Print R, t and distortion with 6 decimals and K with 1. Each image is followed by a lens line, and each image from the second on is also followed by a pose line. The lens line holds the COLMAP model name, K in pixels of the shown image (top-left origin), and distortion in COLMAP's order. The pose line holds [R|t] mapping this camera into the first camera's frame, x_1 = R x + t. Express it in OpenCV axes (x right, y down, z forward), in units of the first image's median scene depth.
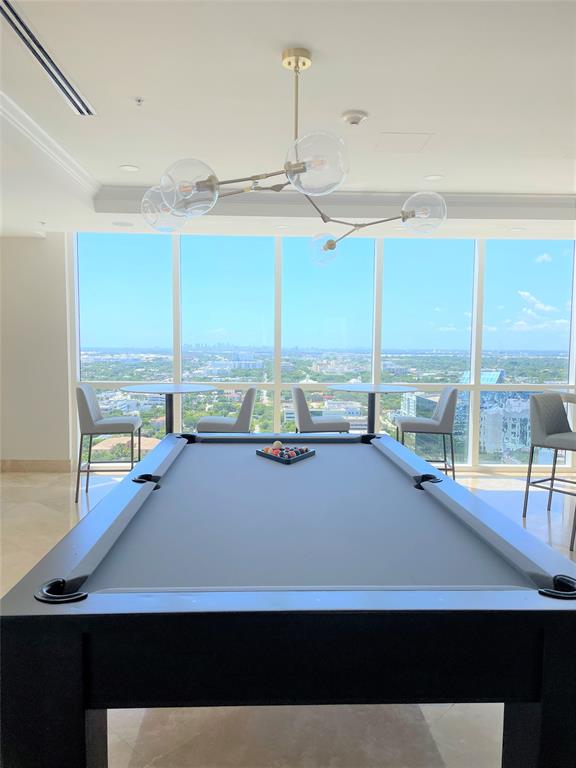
lens RADIAL K [[580.1, 0, 285.7], [0, 580.1, 384.5], [0, 0, 1]] dist [0.087248, -0.110610]
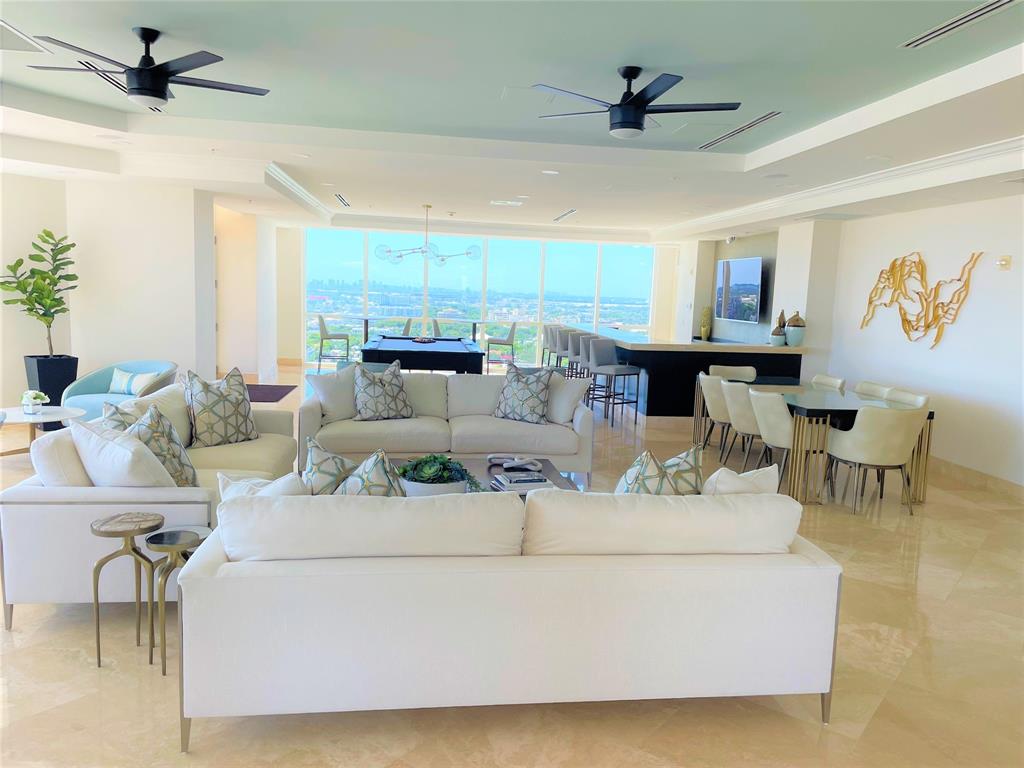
lens RADIAL K [[773.4, 0, 509.7], [0, 773.4, 386.0], [0, 0, 1]] dist [0.087248, -0.110610]
pose [[0.996838, 0.023188, 0.075997, 0.057990], [-0.027626, 0.997942, 0.057873, 0.050857], [-0.074499, -0.059790, 0.995427, -1.139463]]
